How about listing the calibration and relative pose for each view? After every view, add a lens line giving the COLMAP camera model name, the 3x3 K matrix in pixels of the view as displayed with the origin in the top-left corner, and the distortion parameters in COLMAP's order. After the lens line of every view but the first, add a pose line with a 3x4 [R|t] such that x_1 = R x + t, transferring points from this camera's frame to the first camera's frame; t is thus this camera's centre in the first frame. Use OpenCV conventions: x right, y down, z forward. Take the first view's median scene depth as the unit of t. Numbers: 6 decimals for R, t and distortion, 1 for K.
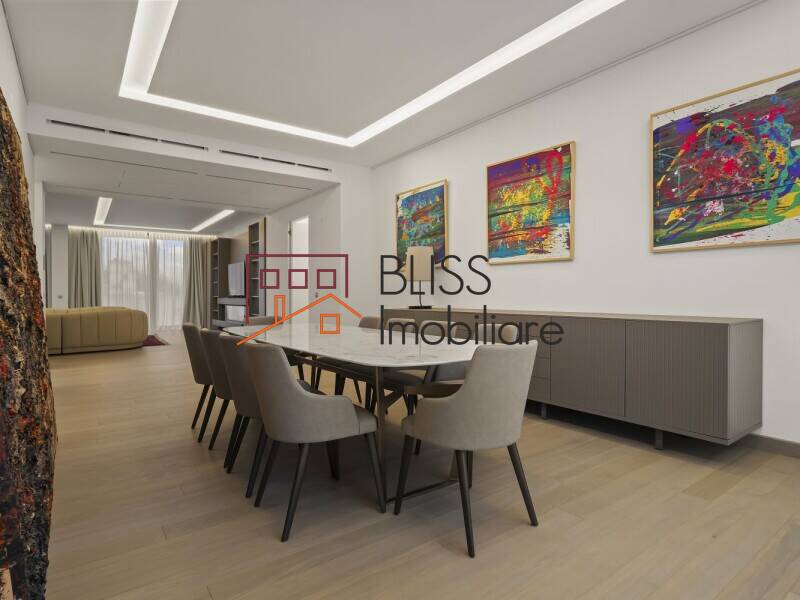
lens RADIAL K [[456.1, 0, 400.0], [0, 456.1, 300.0], [0, 0, 1]] dist [0.004305, 0.000608]
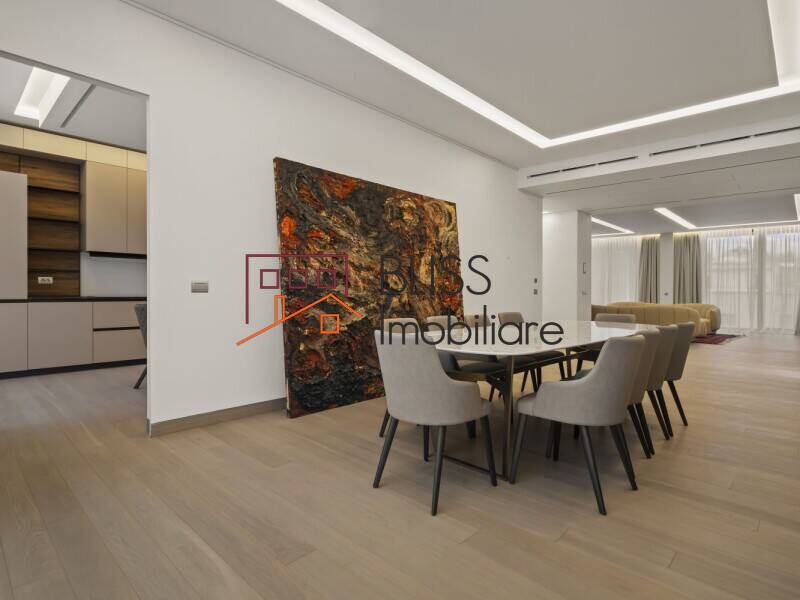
lens RADIAL K [[419.2, 0, 400.0], [0, 419.2, 300.0], [0, 0, 1]] dist [-0.001428, -0.000053]
pose [[0.181415, 0.033095, -0.982850, 0.201374], [-0.026684, 0.999231, 0.028721, -0.003740], [0.983045, 0.021016, 0.182158, 0.123456]]
